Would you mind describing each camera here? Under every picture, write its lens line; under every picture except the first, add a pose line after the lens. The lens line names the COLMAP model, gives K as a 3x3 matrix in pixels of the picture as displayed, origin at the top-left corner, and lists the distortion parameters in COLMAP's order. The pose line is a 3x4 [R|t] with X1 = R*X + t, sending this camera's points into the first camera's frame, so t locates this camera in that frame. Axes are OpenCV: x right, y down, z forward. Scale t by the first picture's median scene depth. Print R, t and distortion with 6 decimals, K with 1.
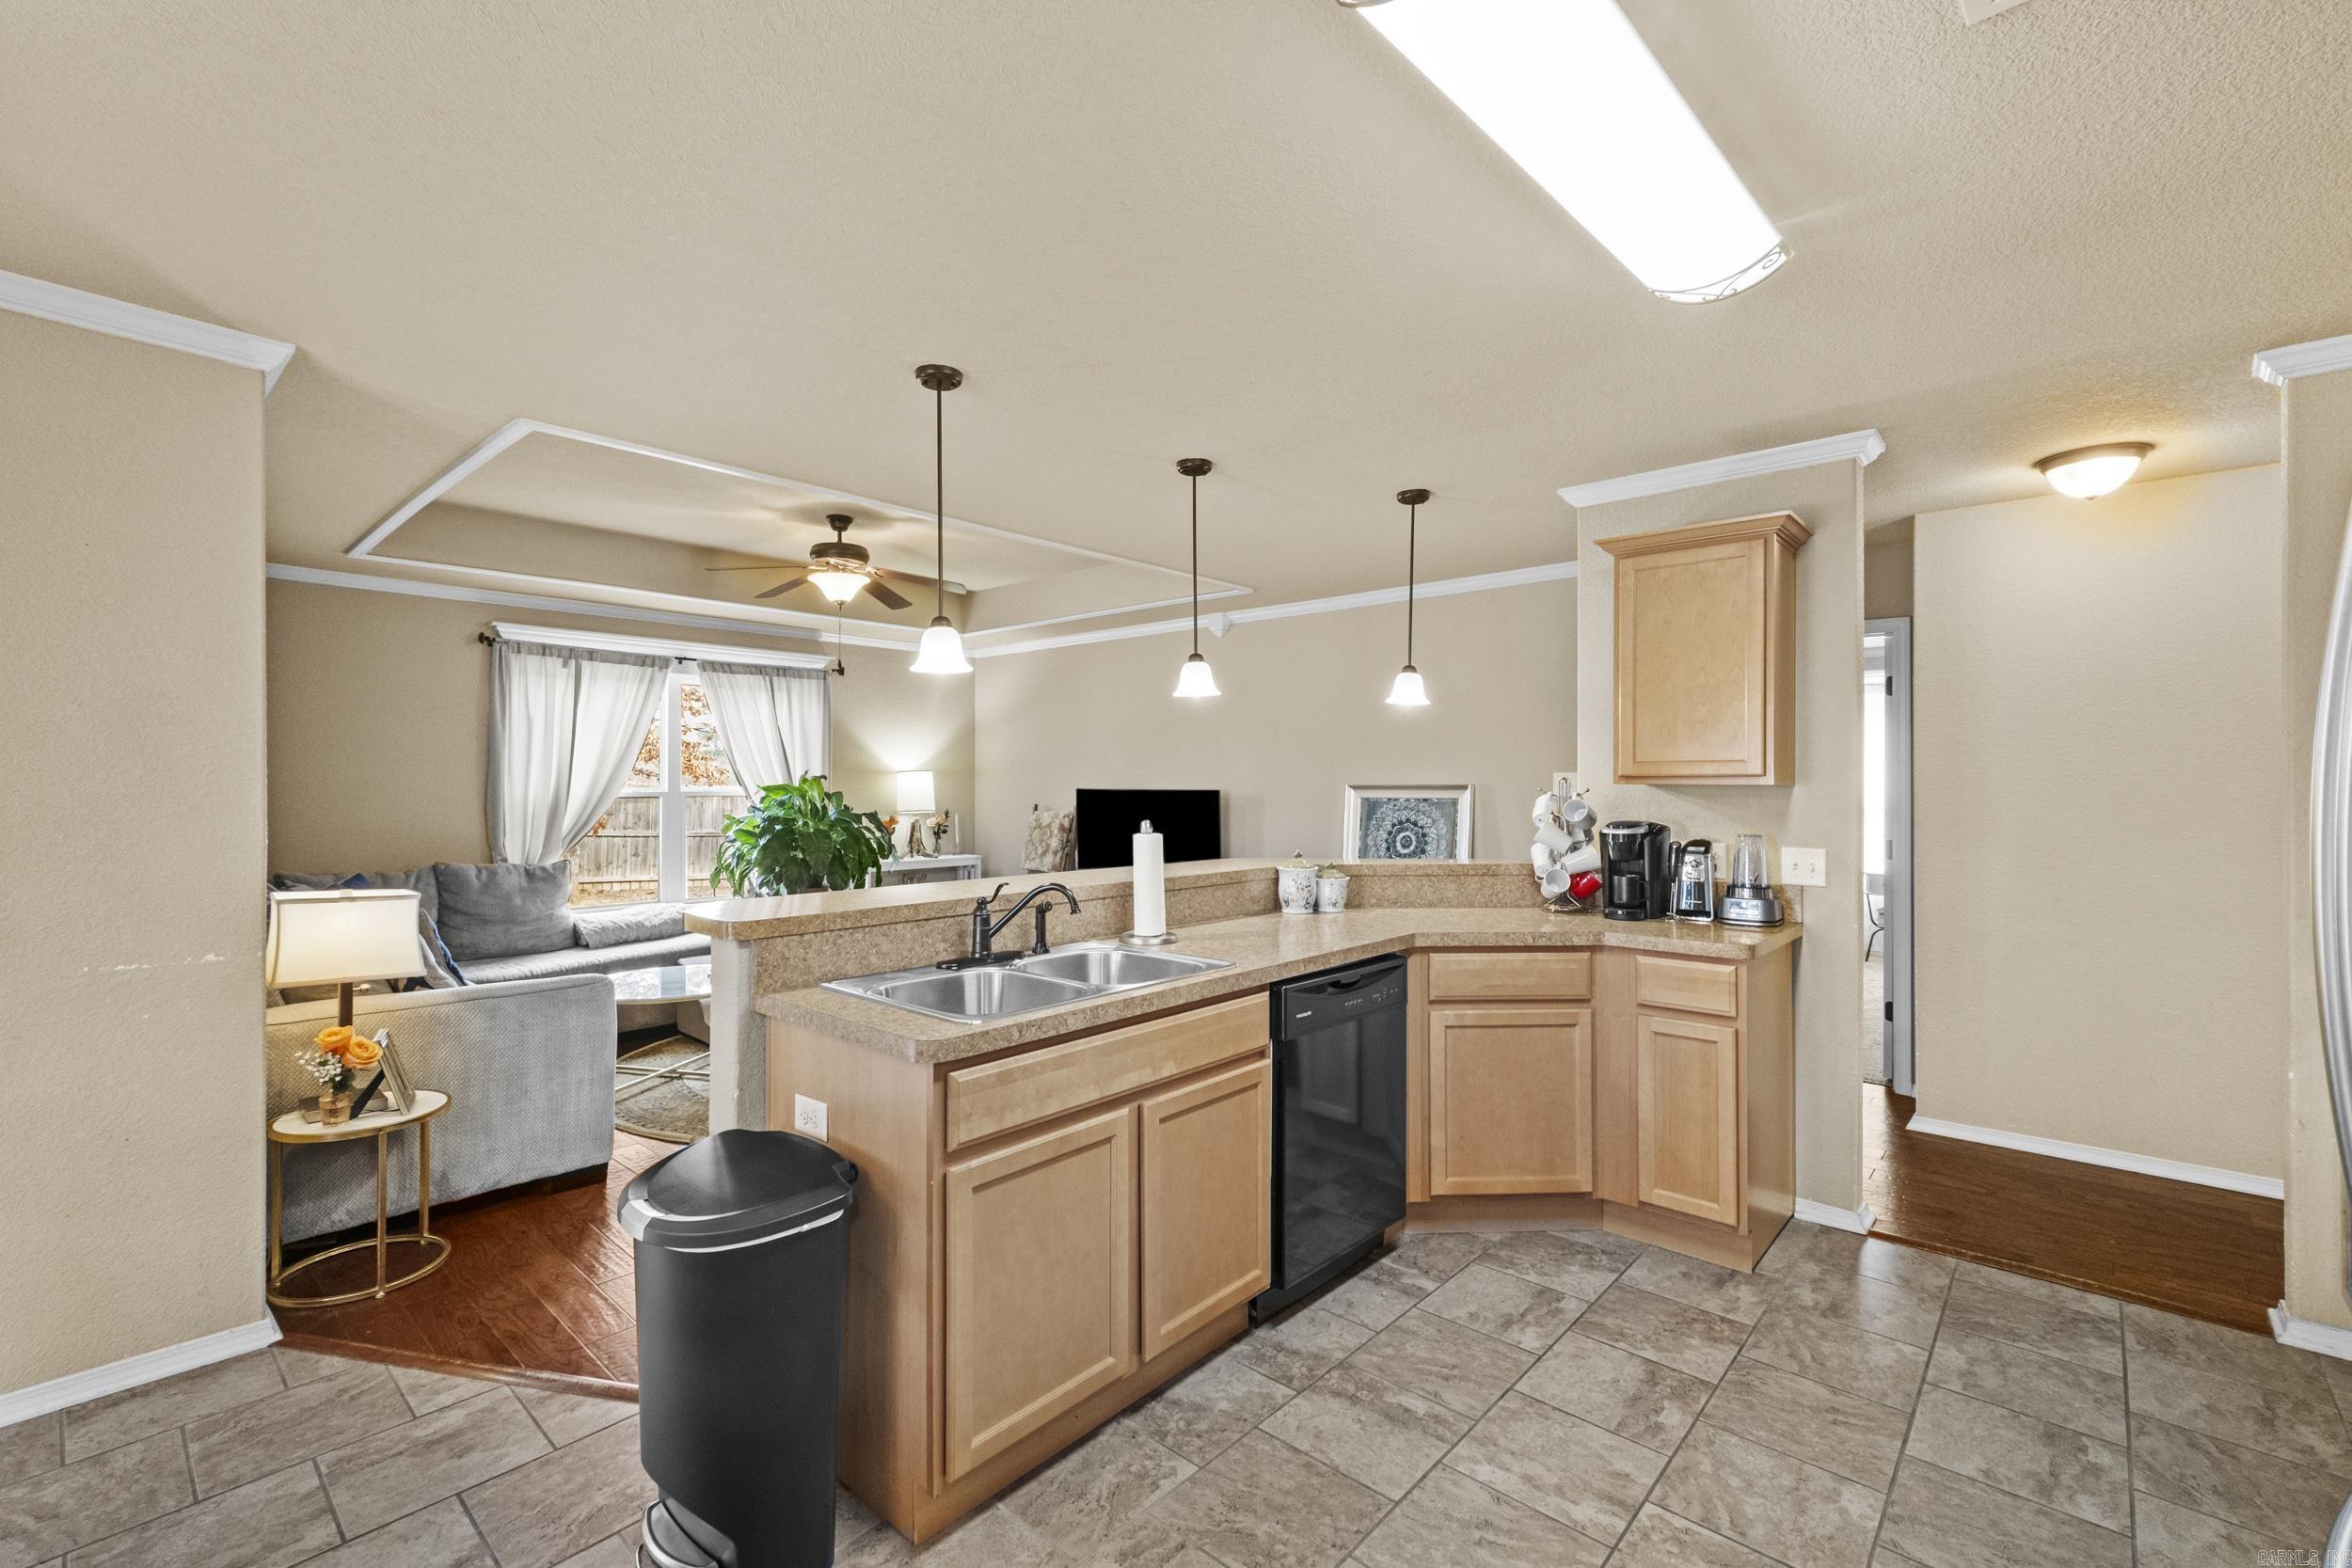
lens RADIAL K [[1016.8, 0, 1176.0], [0, 1016.8, 784.0], [0, 0, 1]] dist [0.003494, 0.000142]
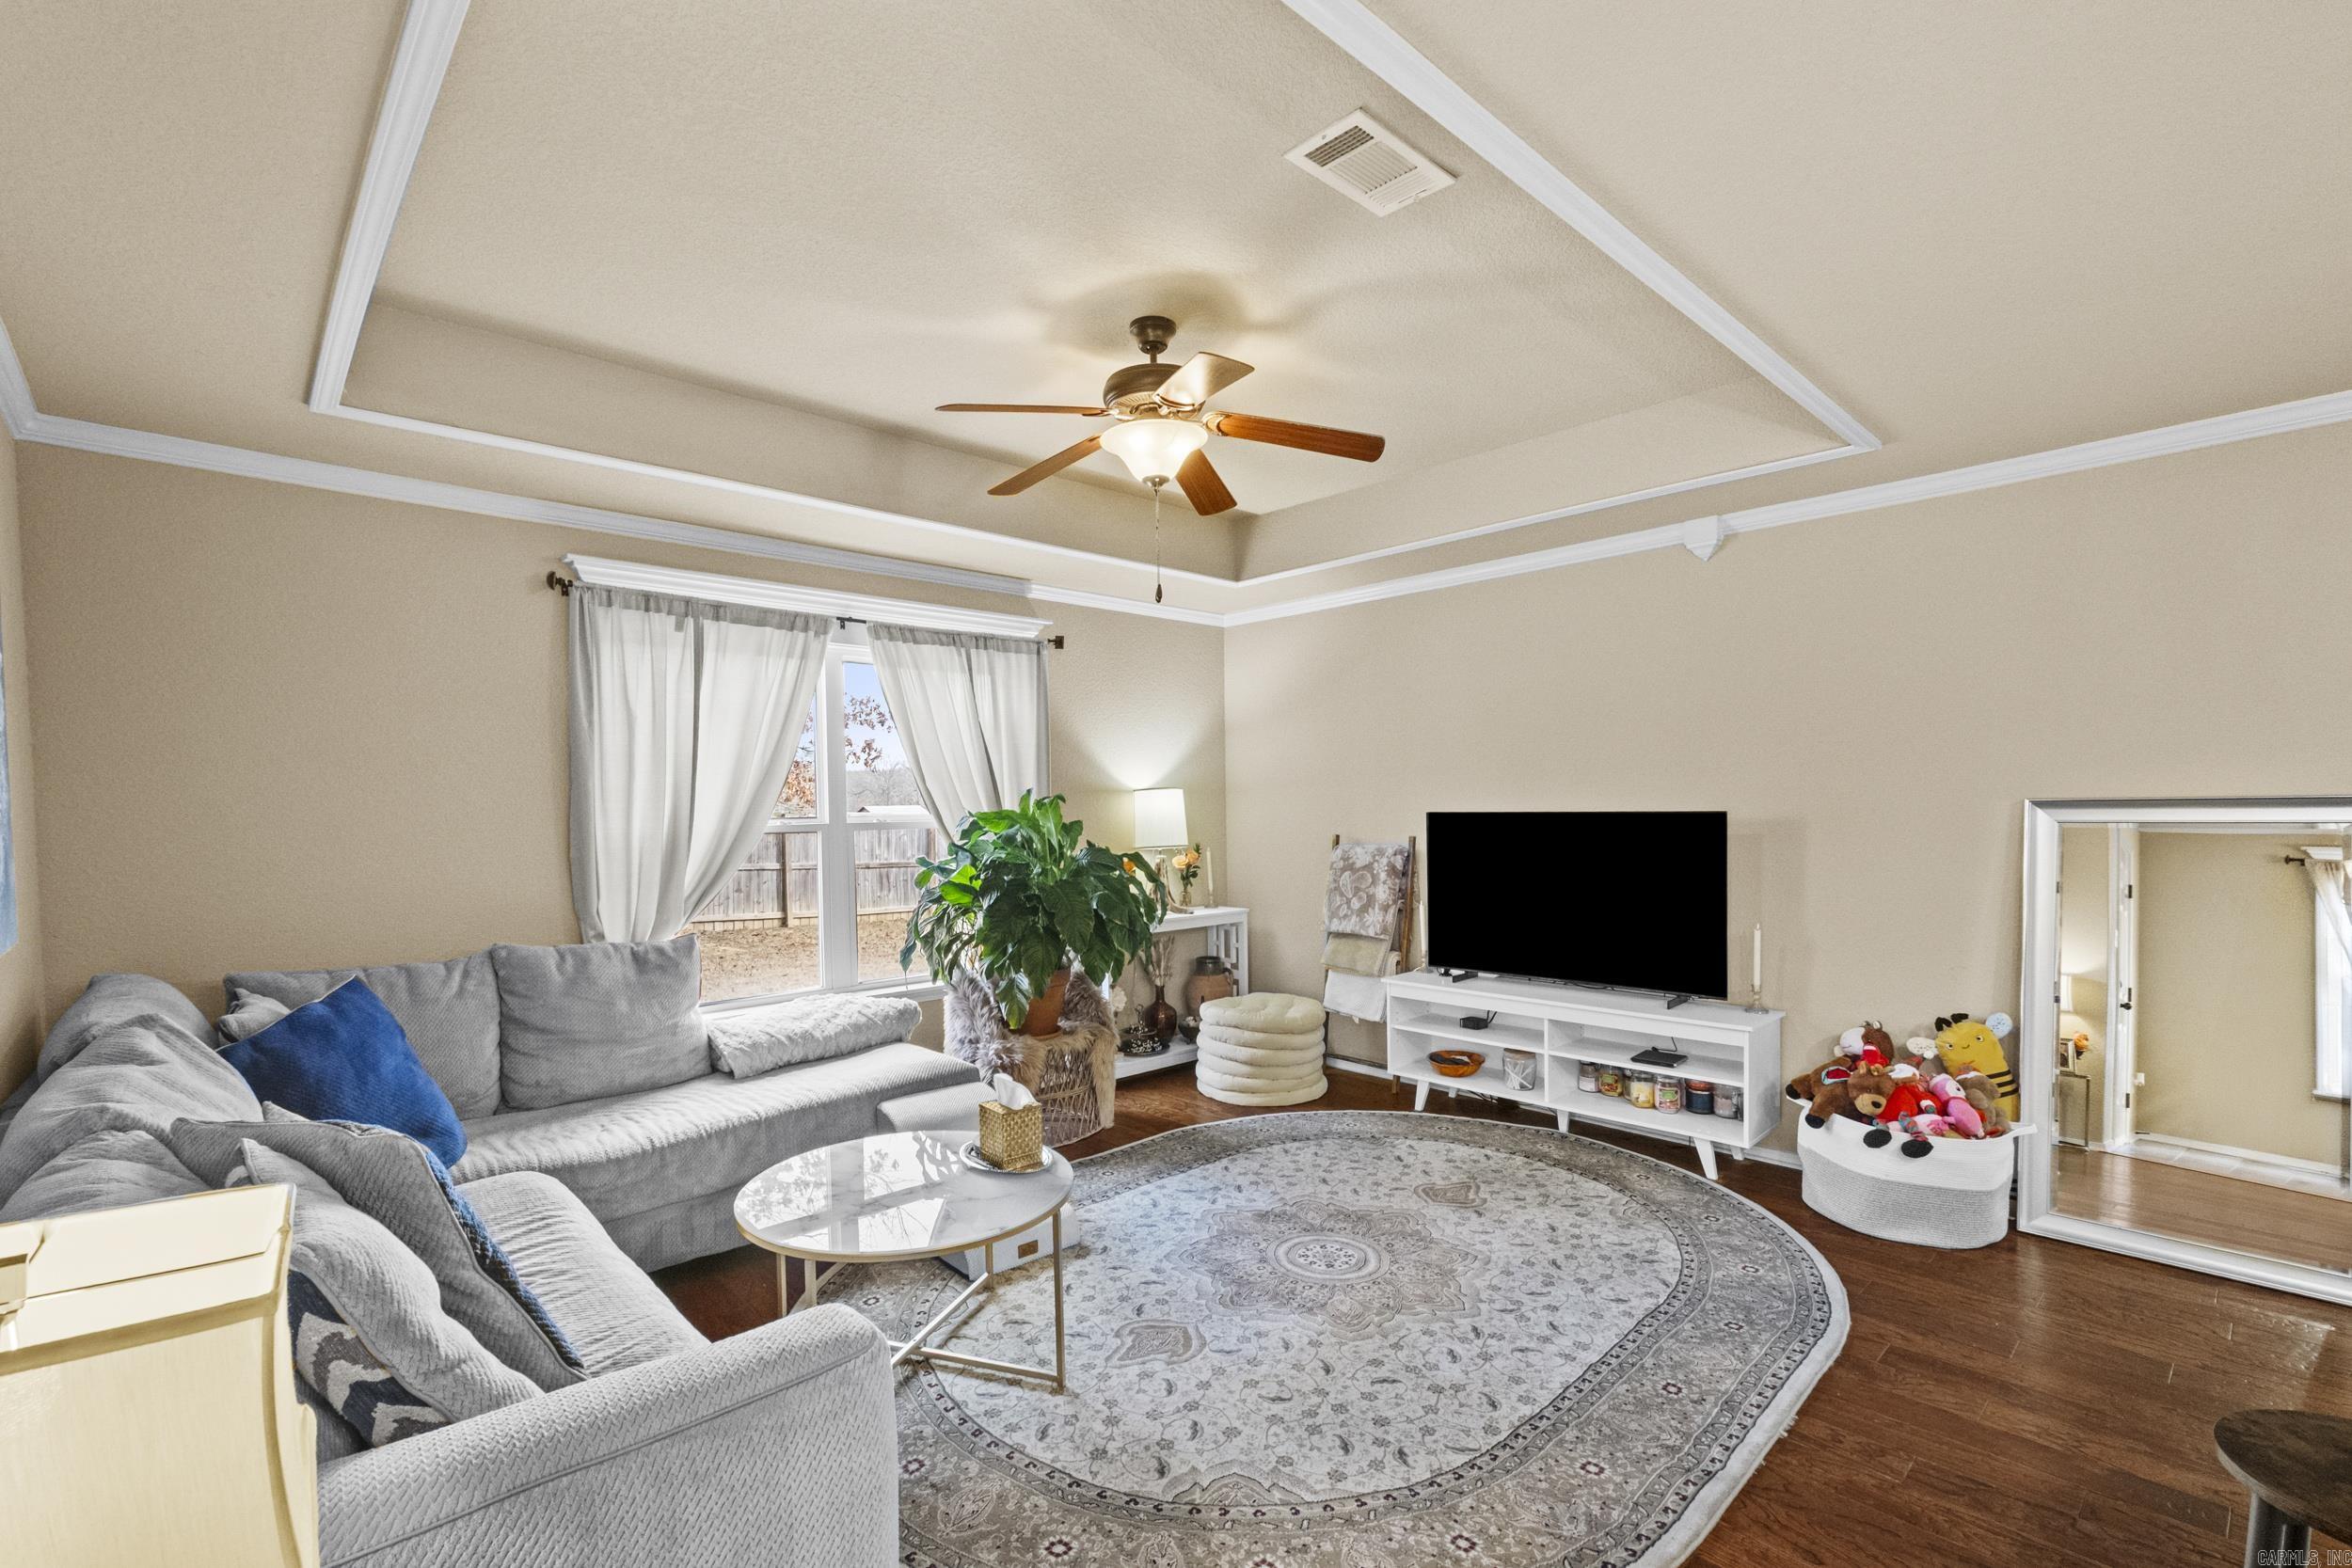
lens RADIAL K [[1040.6, 0, 1160.2], [0, 1040.6, 848.1], [0, 0, 1]] dist [0.003998, 0.000499]
pose [[0.996304, -0.009187, -0.085405, -0.241960], [0.012863, 0.999010, 0.042588, -0.002714], [0.084929, -0.043529, 0.995436, 0.365477]]
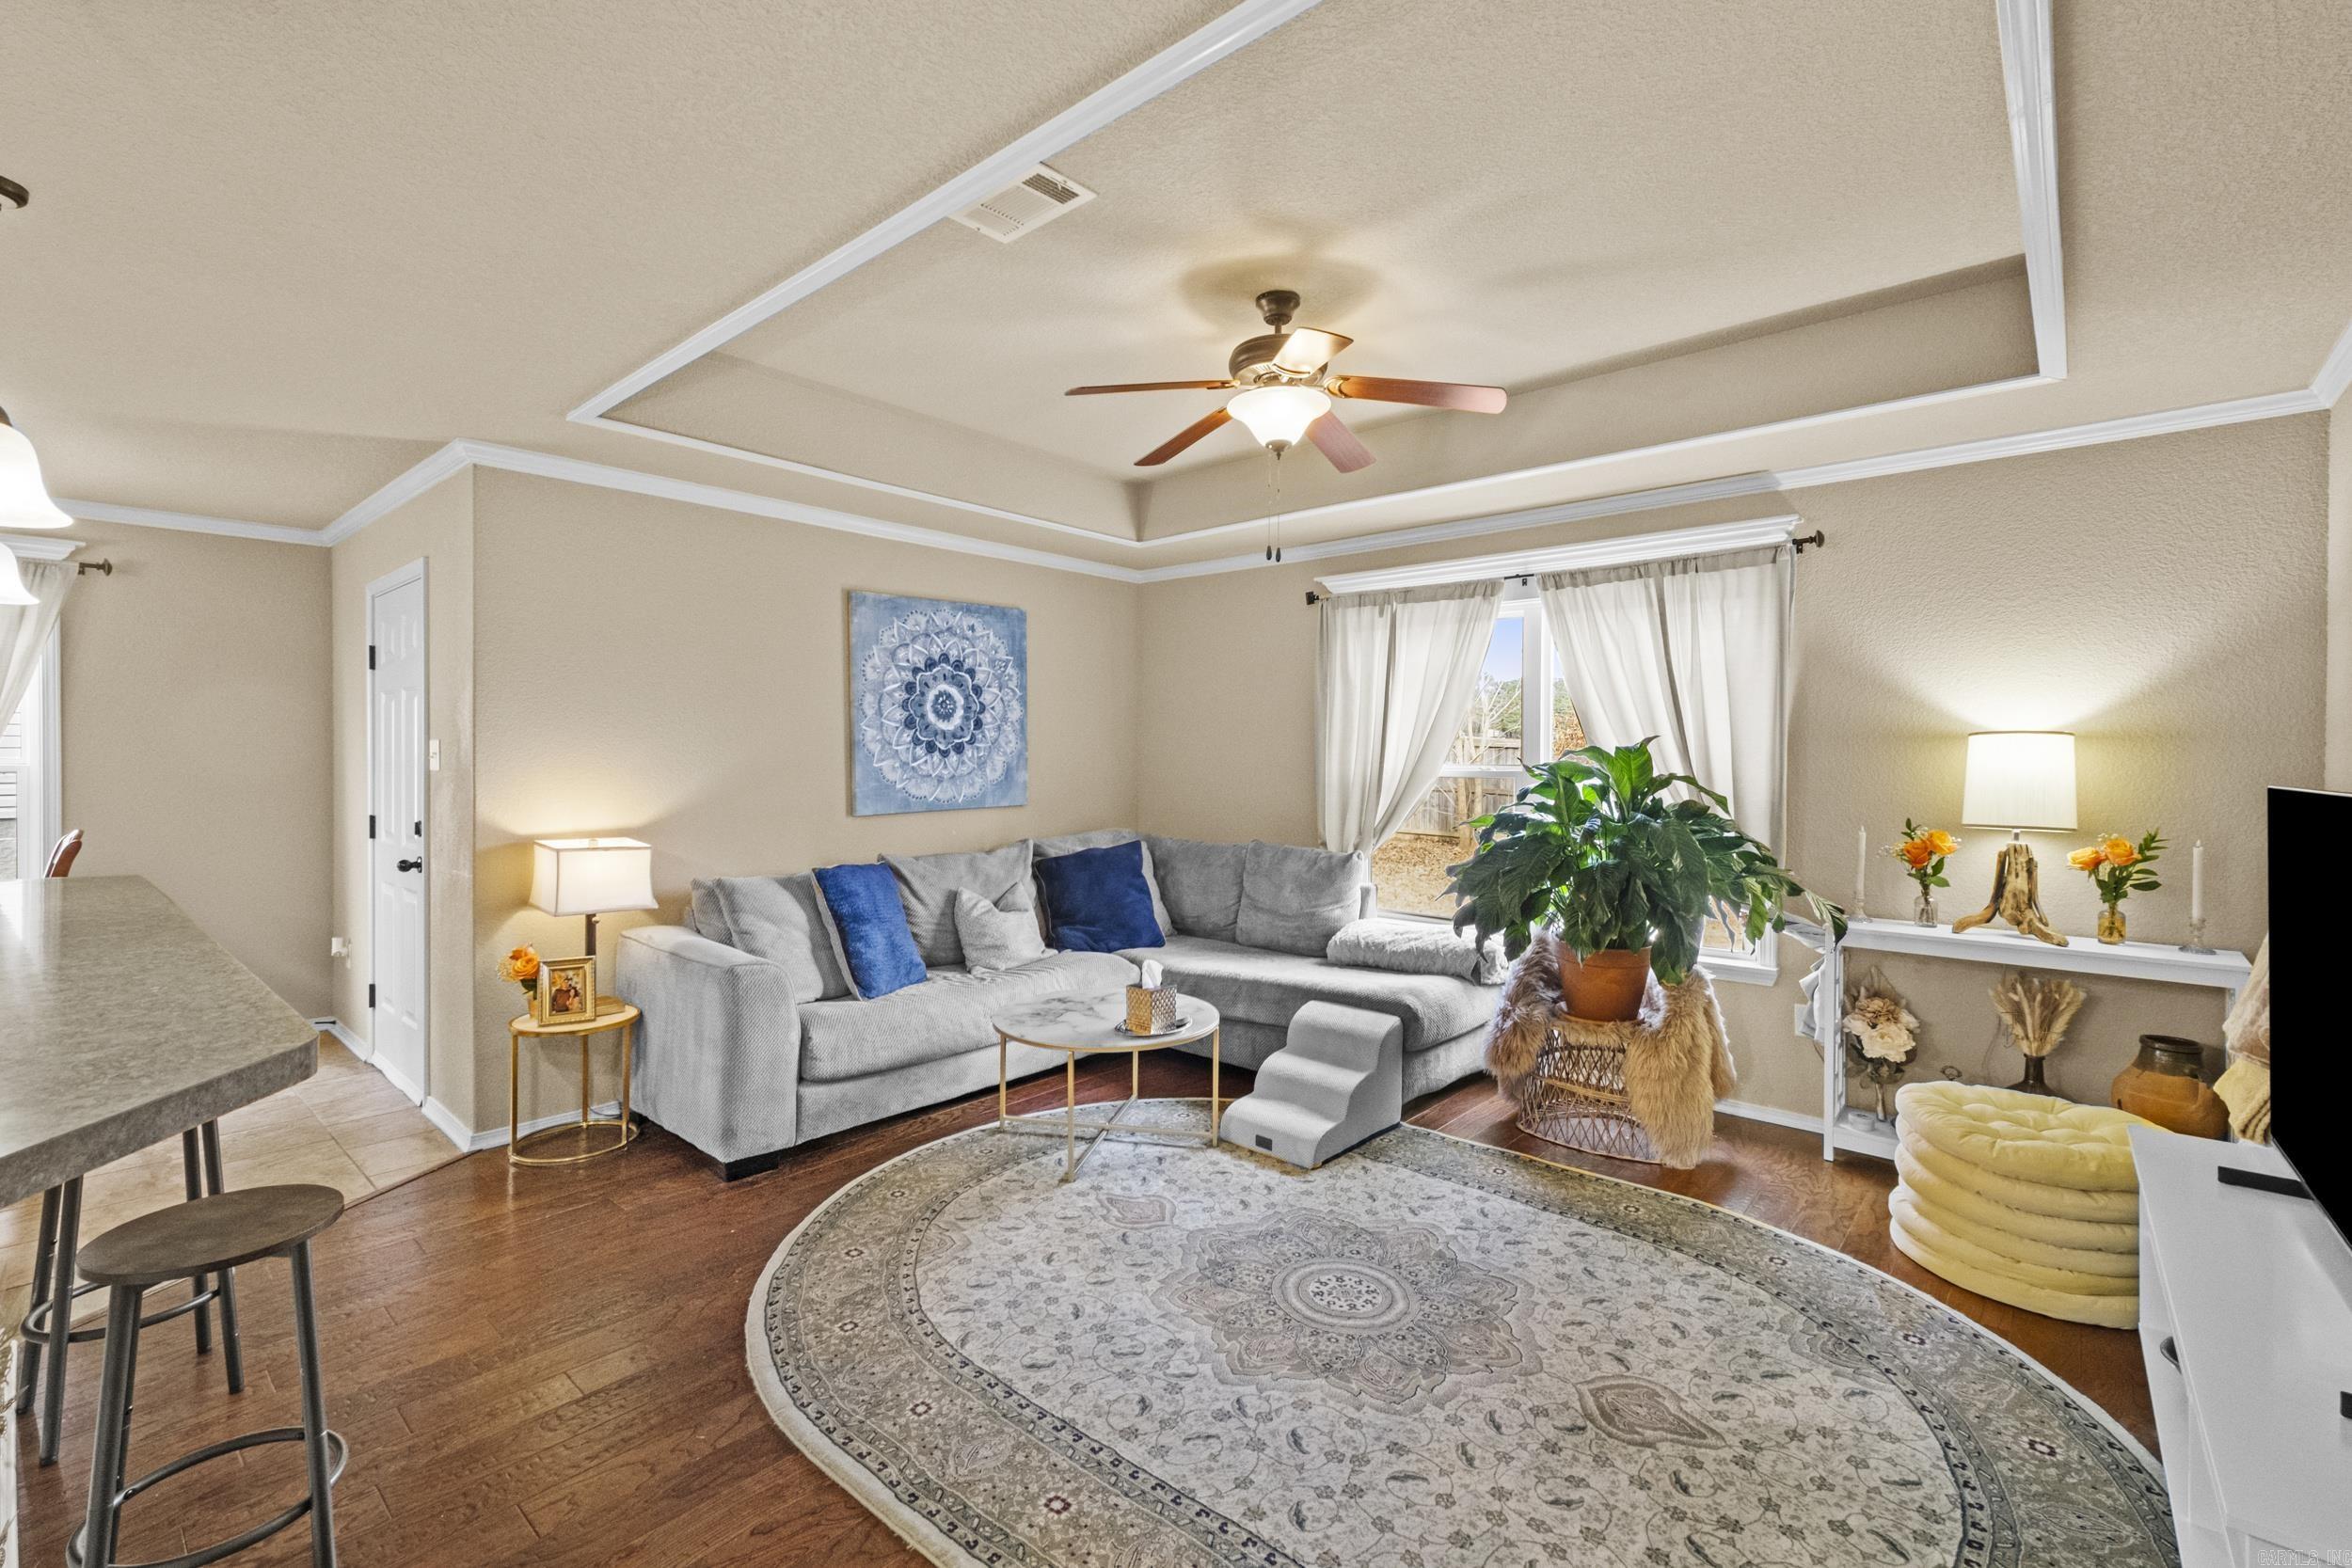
lens RADIAL K [[1020.3, 0, 1151.2], [0, 1020.3, 778.8], [0, 0, 1]] dist [0.004609, 0.001484]
pose [[0.011350, 0.023624, -0.999656, 0.214989], [-0.004062, 0.999714, 0.023579, -0.002737], [0.999927, 0.003793, 0.011443, 0.789055]]
